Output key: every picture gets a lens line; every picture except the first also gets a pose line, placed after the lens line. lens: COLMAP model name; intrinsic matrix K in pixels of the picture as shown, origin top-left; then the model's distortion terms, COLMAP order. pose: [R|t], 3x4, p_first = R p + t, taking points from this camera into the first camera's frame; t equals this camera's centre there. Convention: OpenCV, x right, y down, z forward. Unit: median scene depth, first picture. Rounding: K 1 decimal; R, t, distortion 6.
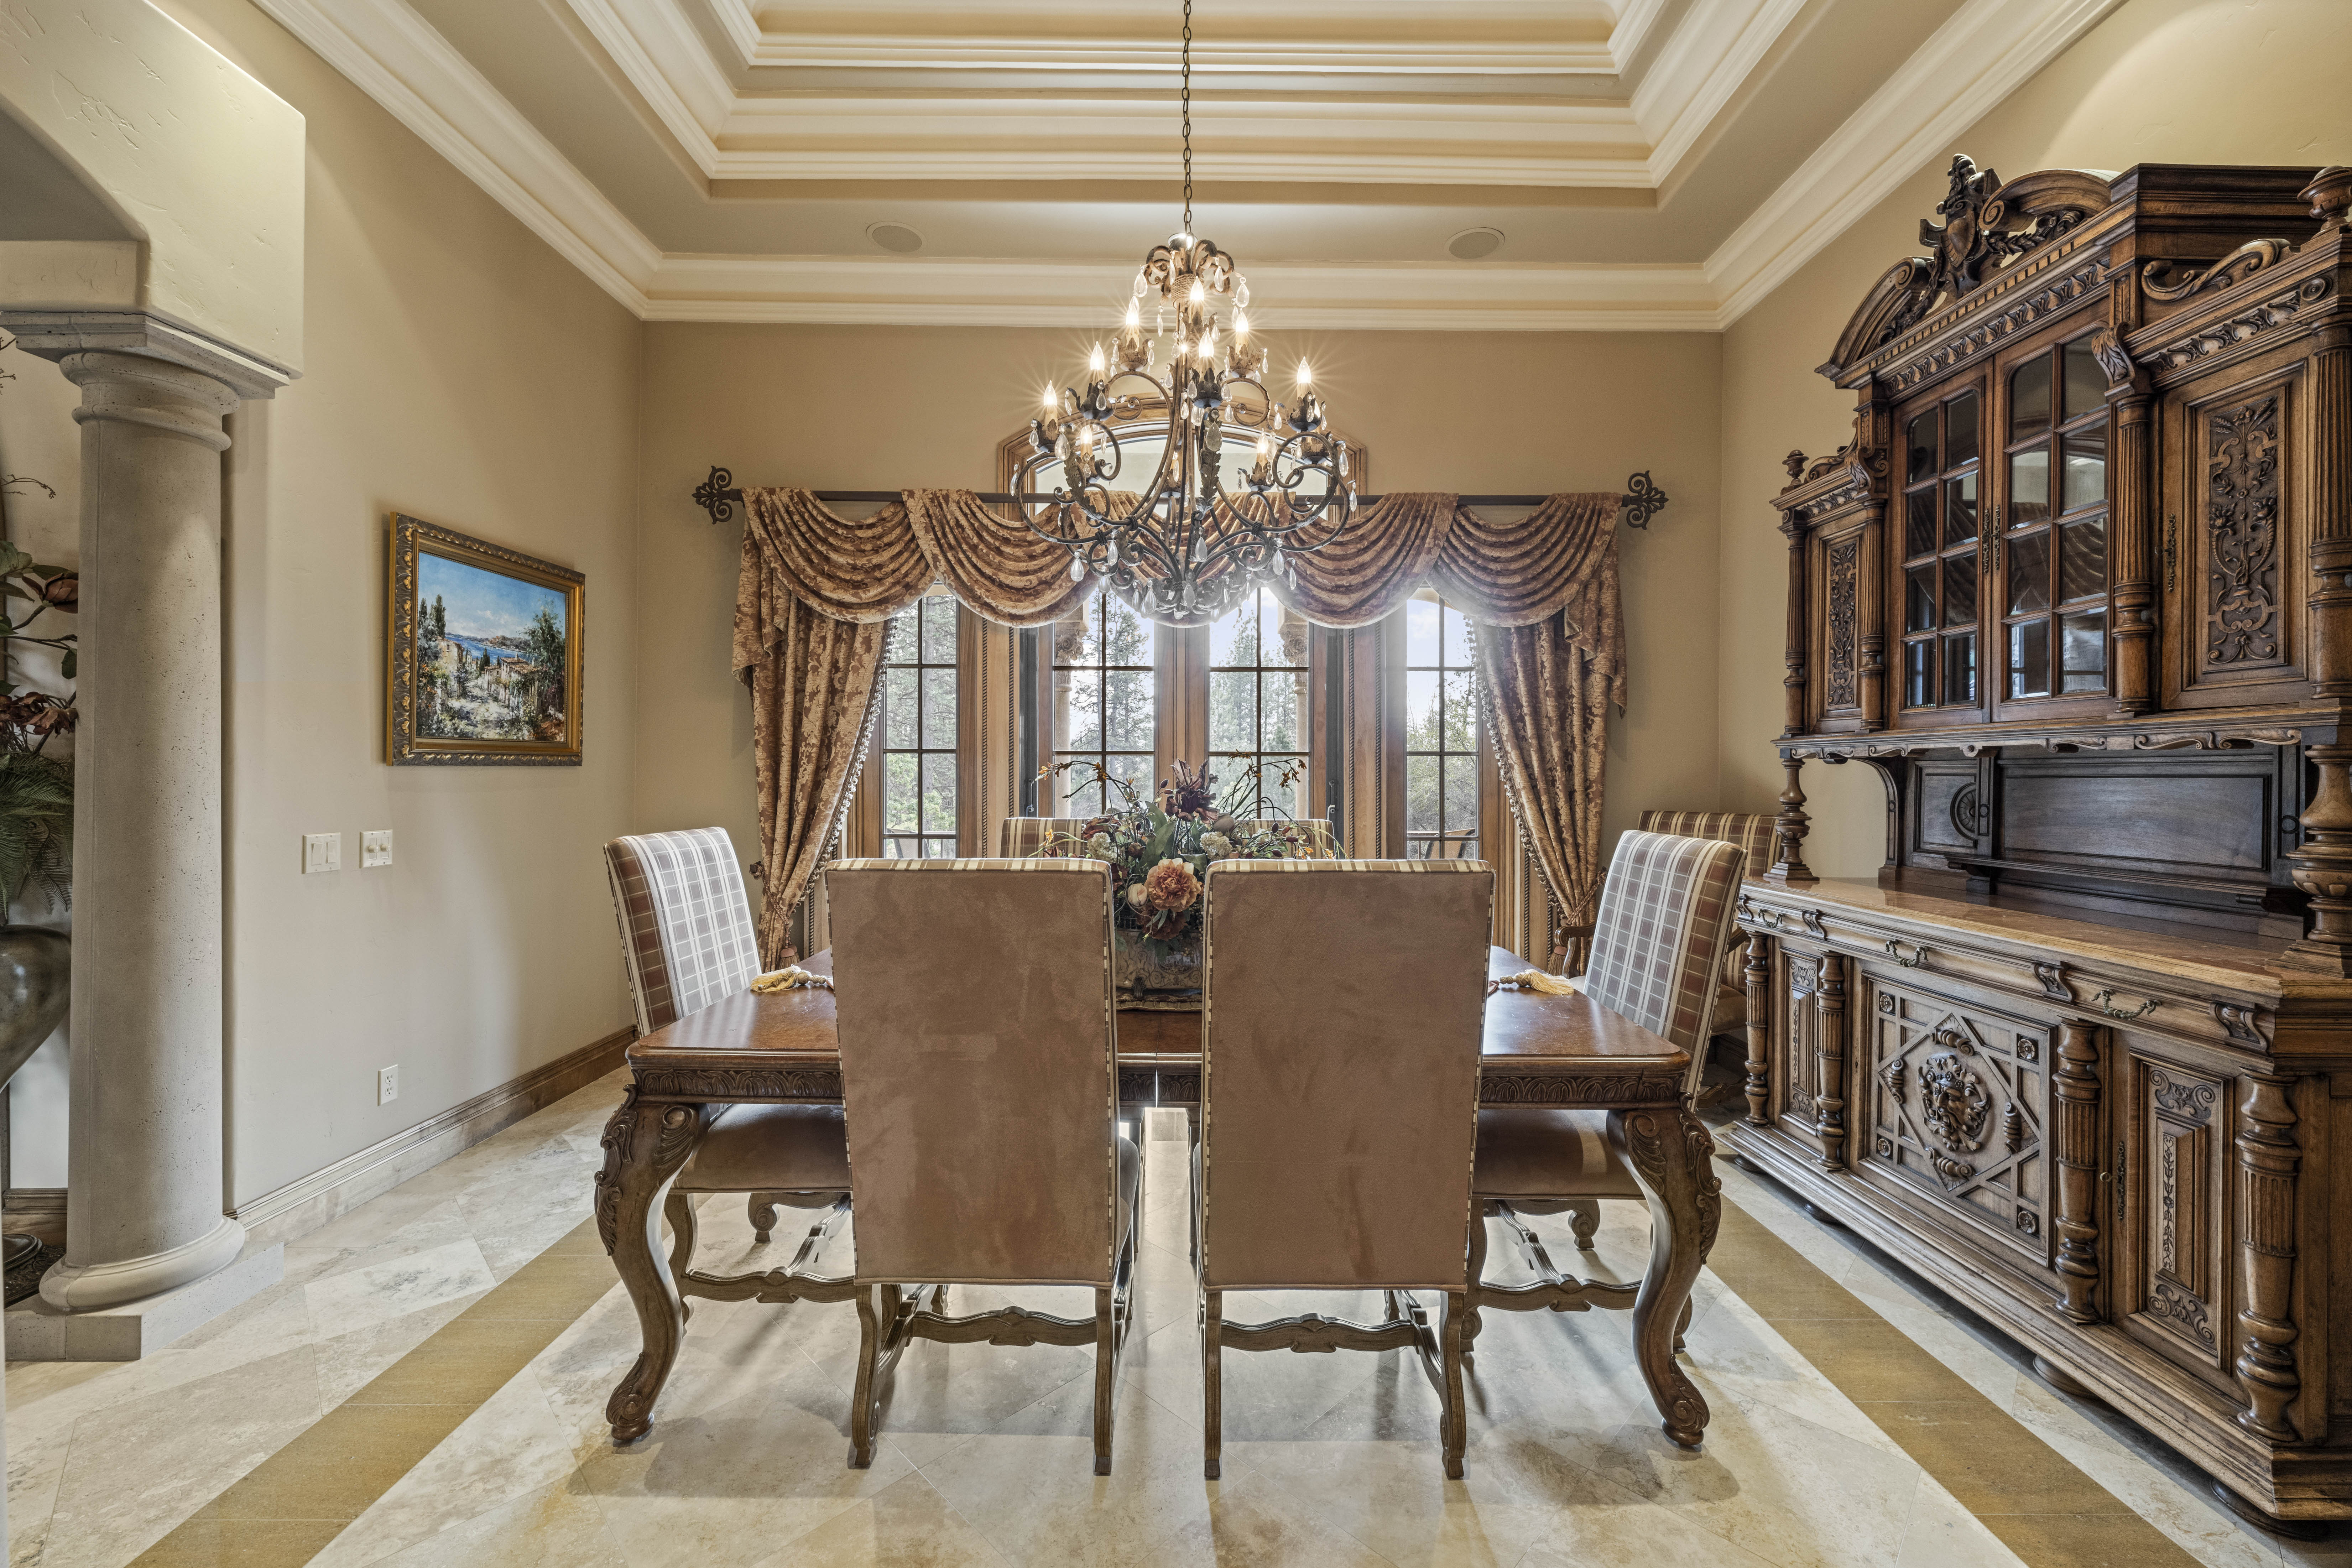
lens RADIAL K [[929.1, 0, 1187.8], [0, 929.1, 785.2], [0, 0, 1]] dist [-0.000489, 0.000014]
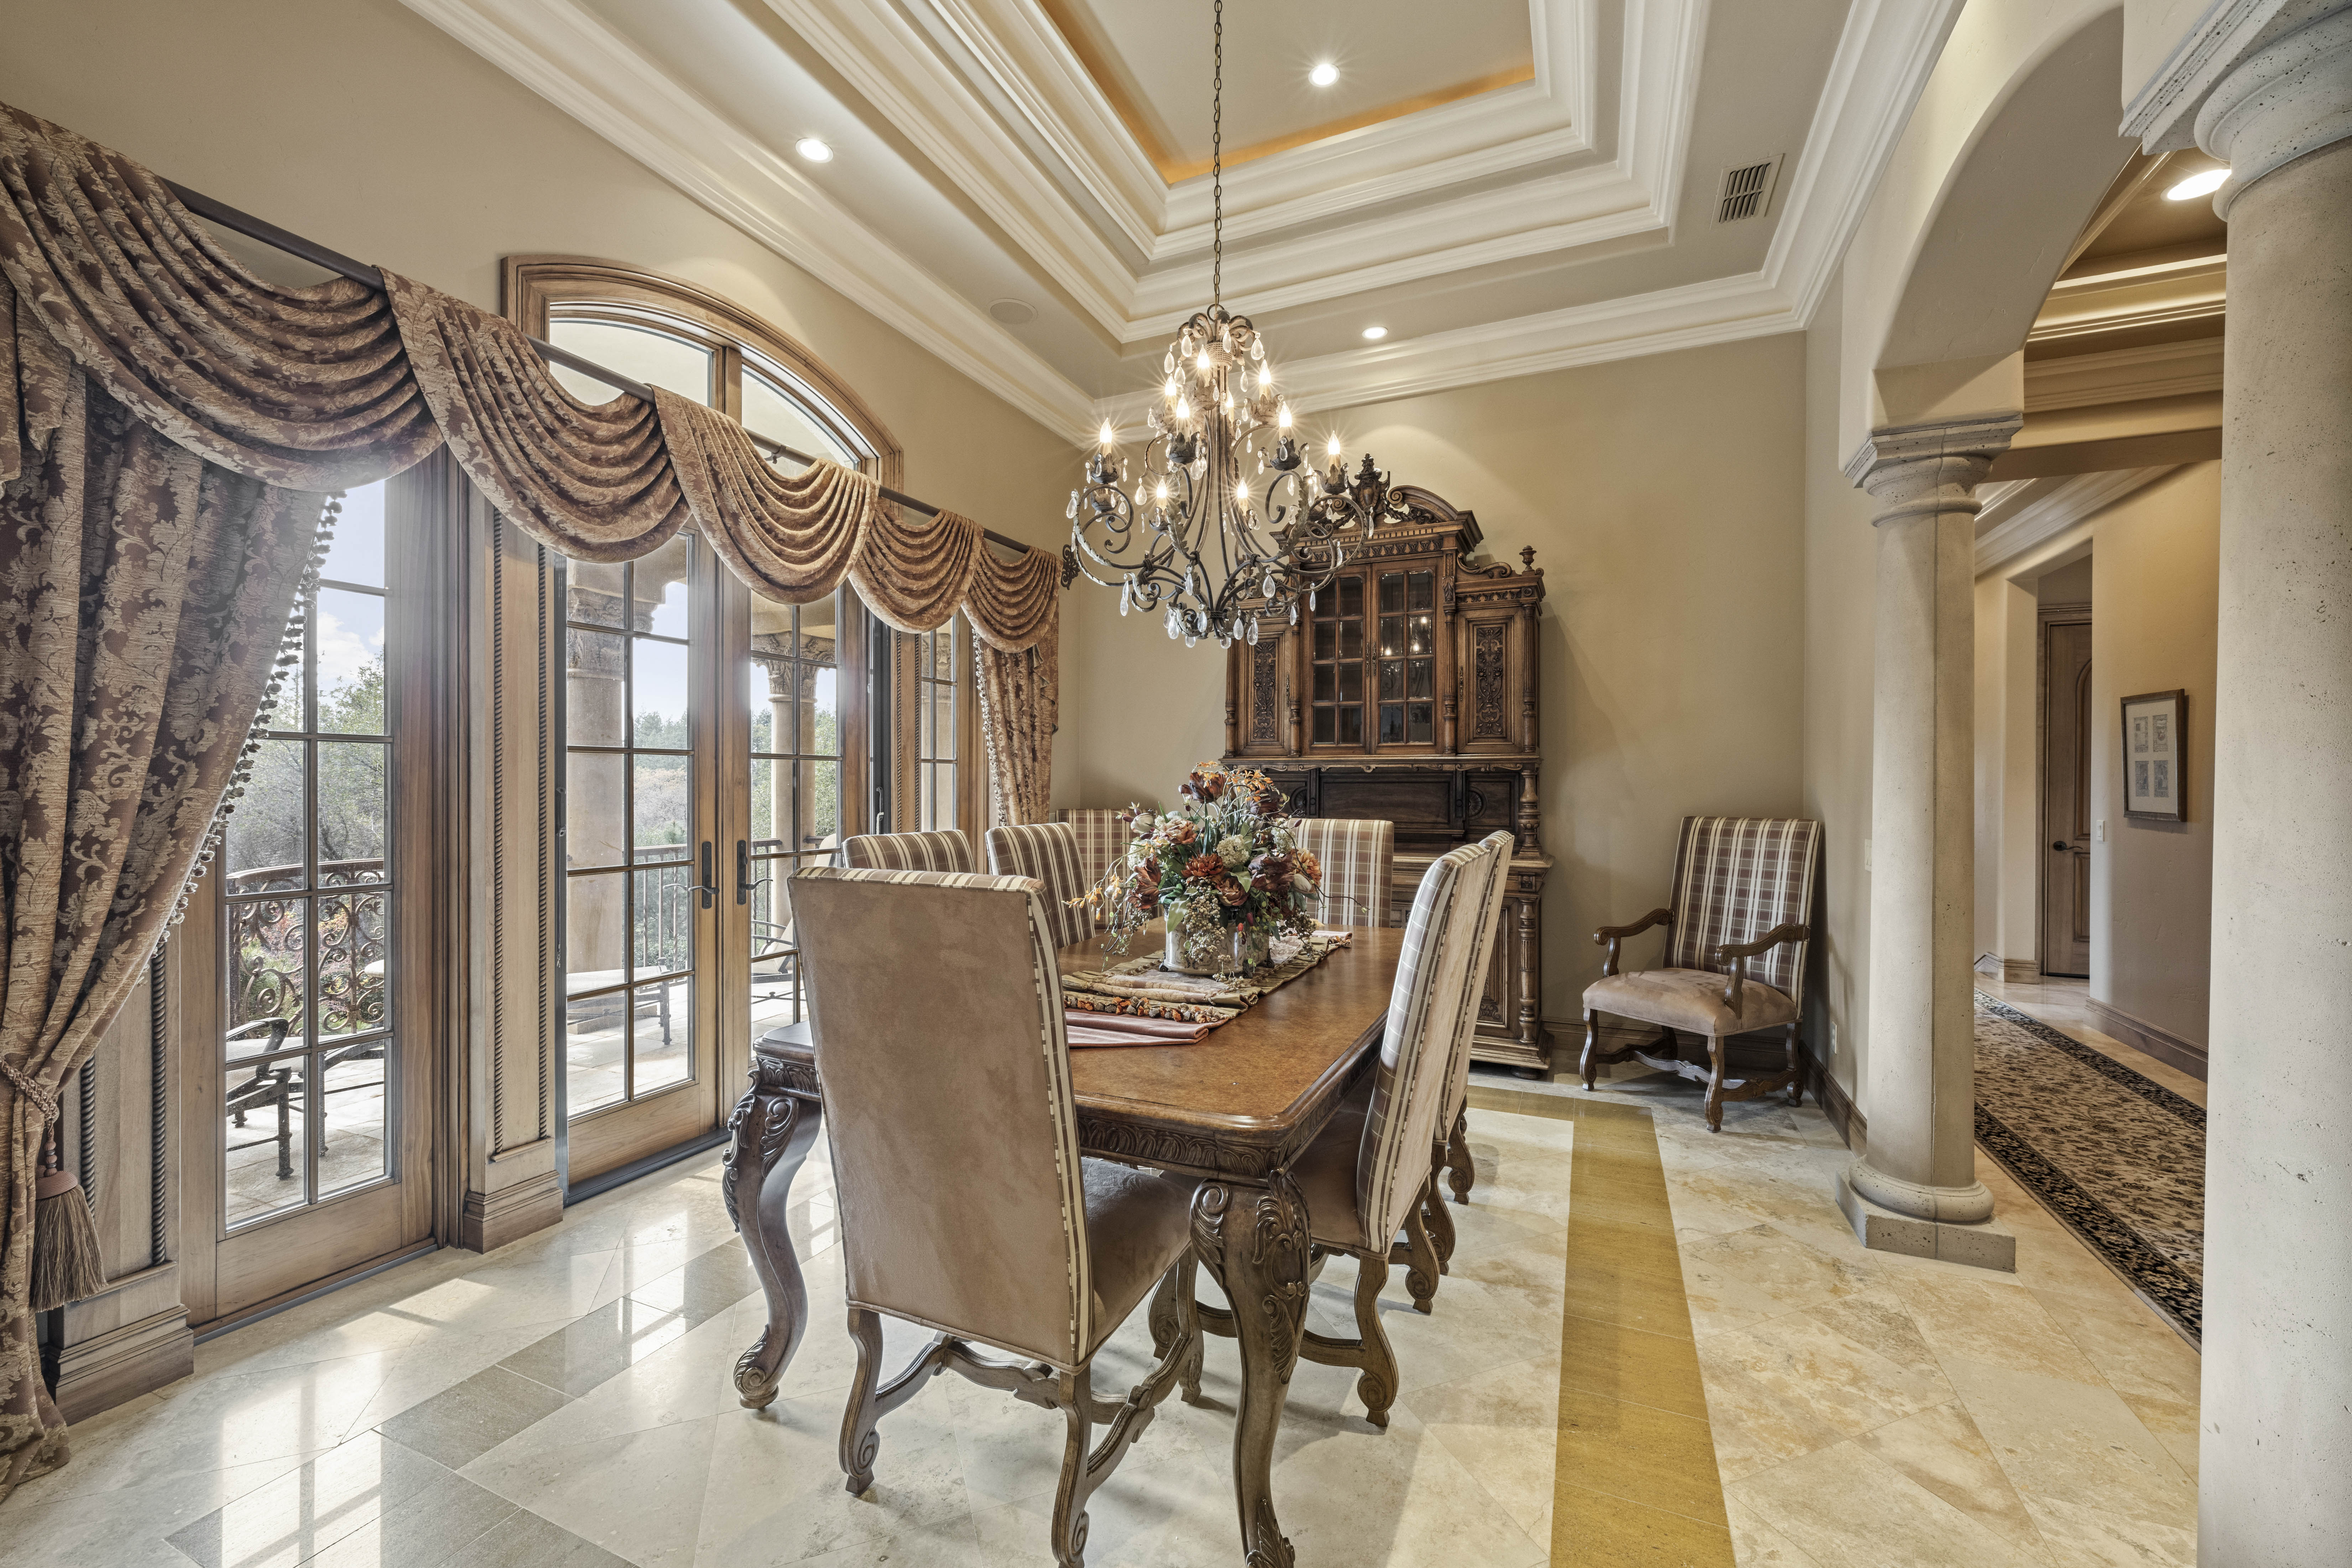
lens RADIAL K [[931.1, 0, 1175.7], [0, 931.1, 780.4], [0, 0, 1]] dist [-0.000727, 0.000056]
pose [[0.416726, 0.001905, 0.909030, -0.616900], [0.007201, 0.999960, -0.005397, -0.005228], [-0.909004, 0.008795, 0.416695, 0.340329]]
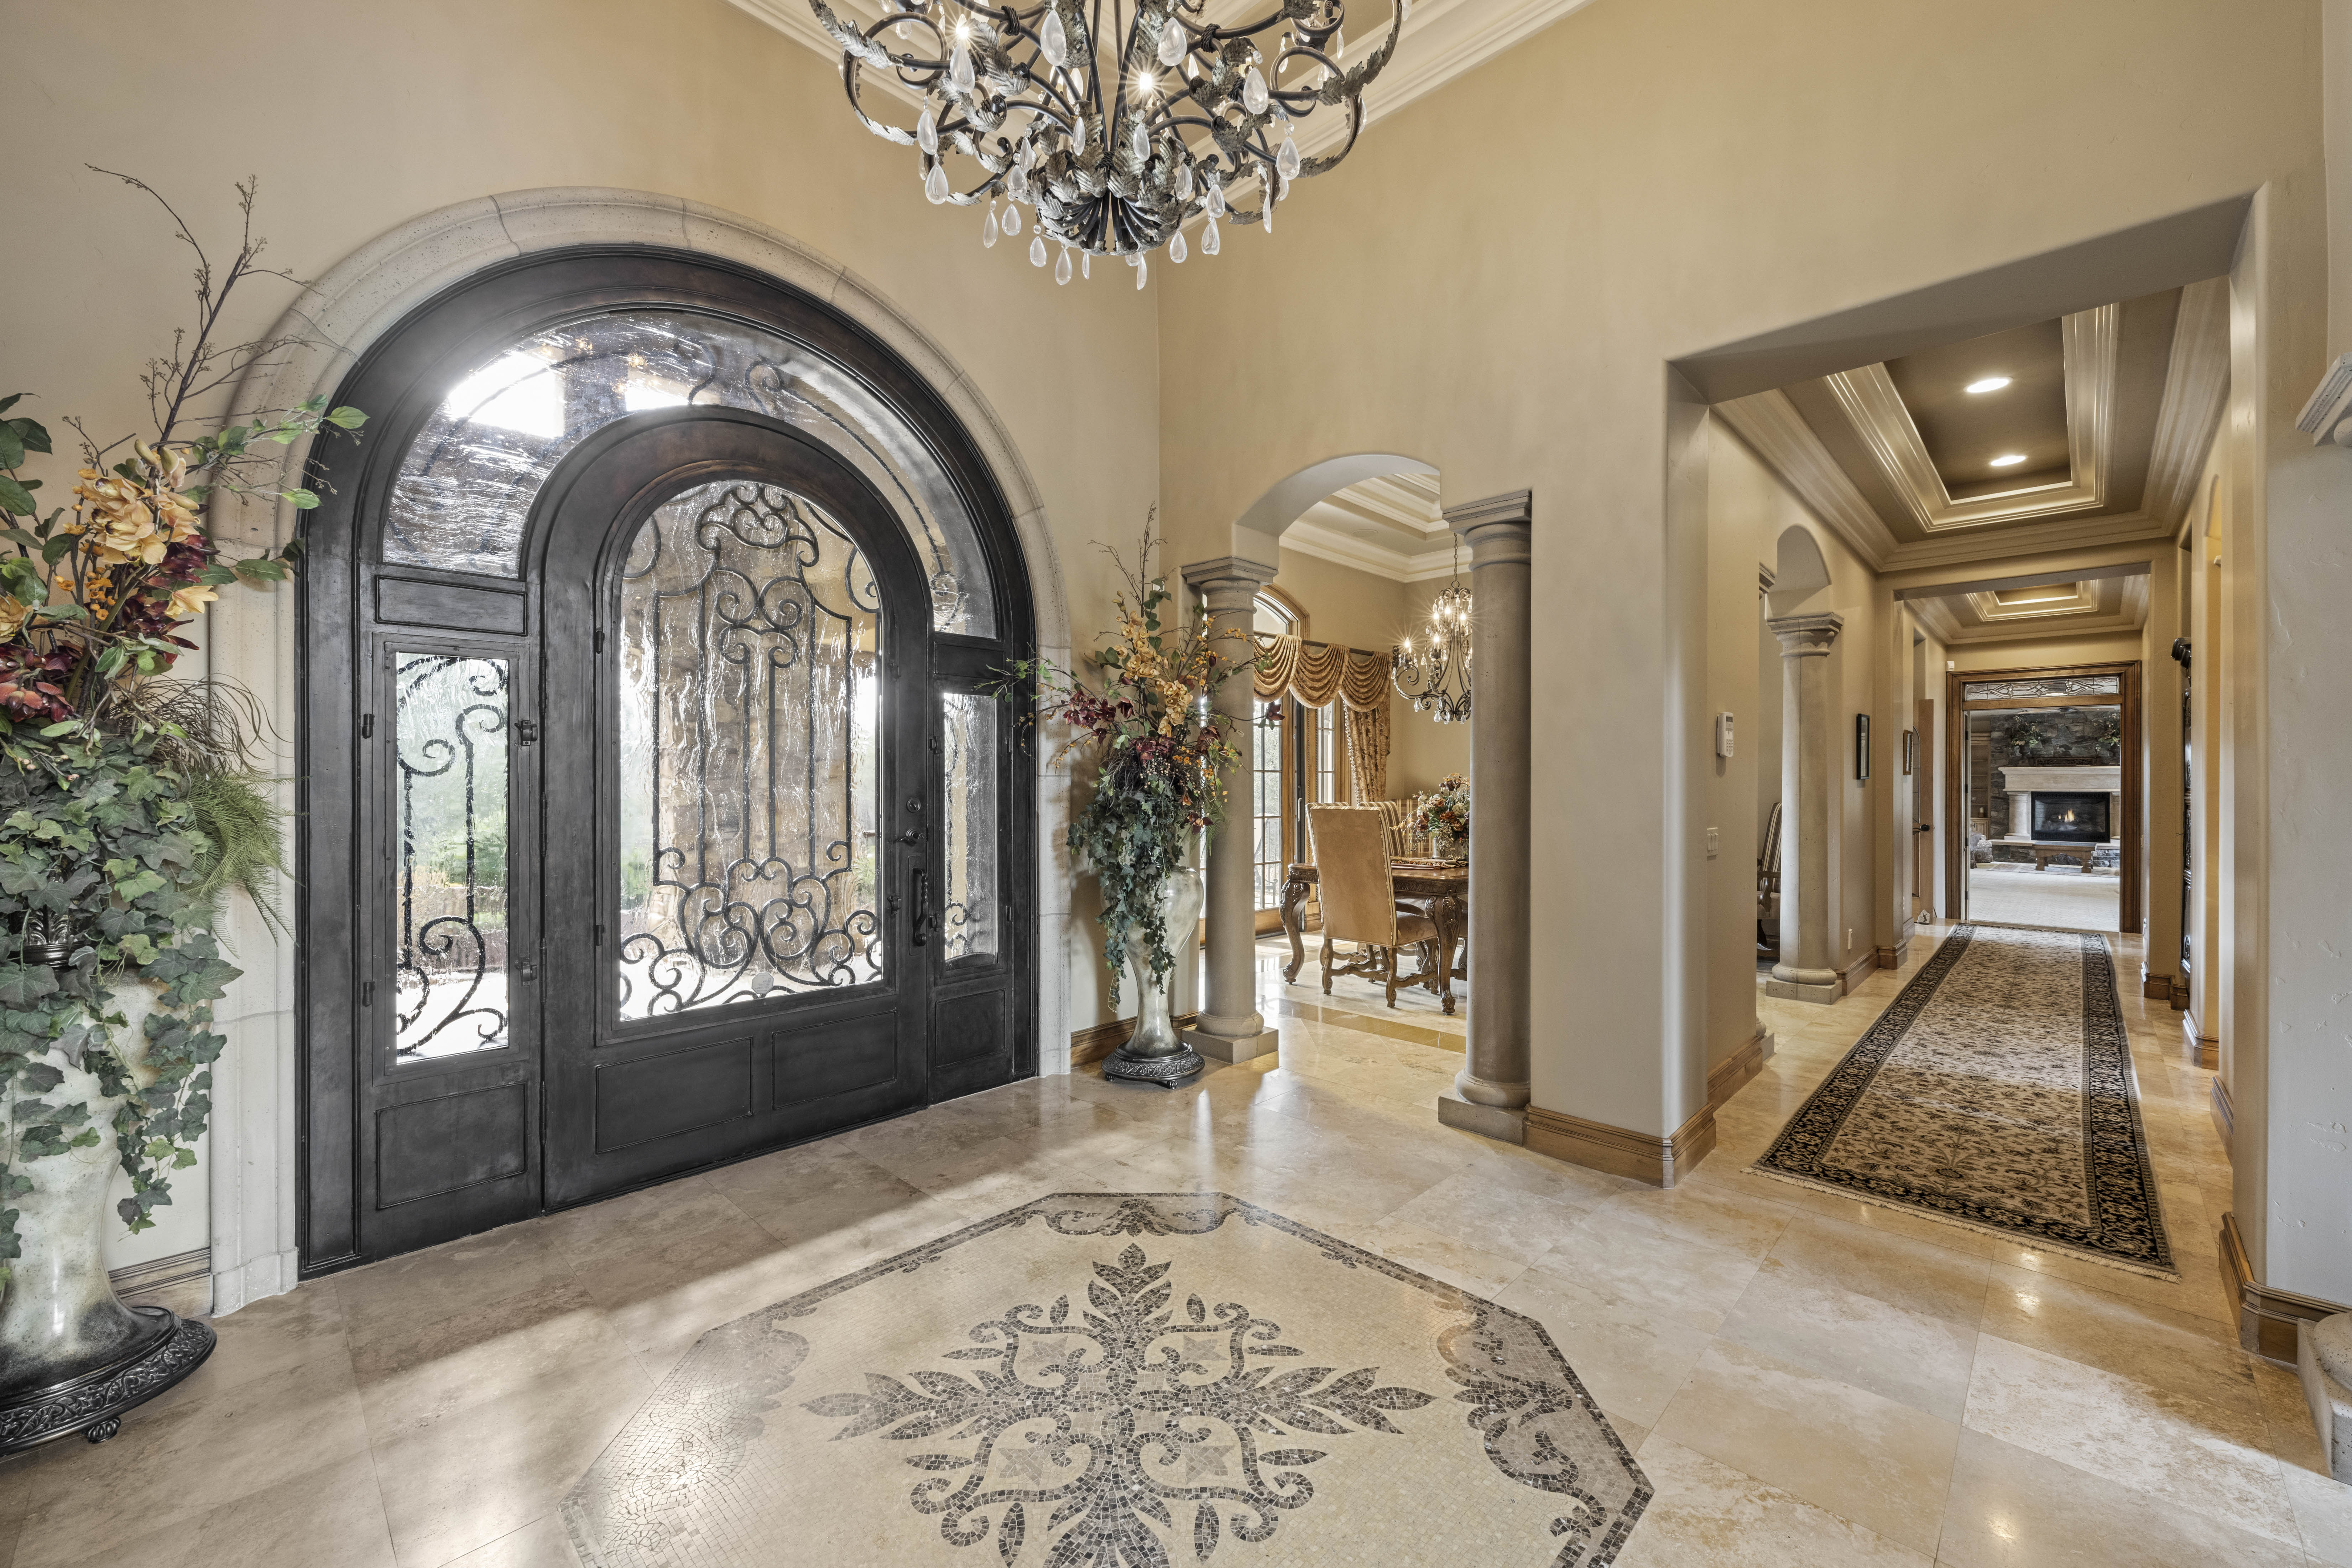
lens RADIAL K [[929.1, 0, 1187.8], [0, 929.1, 785.2], [0, 0, 1]] dist [-0.000489, 0.000014]
pose [[0.699150, 0.000155, 0.714975, -1.446487], [0.006072, 0.999963, -0.006154, 0.005287], [-0.714949, 0.008644, 0.699123, -0.186580]]
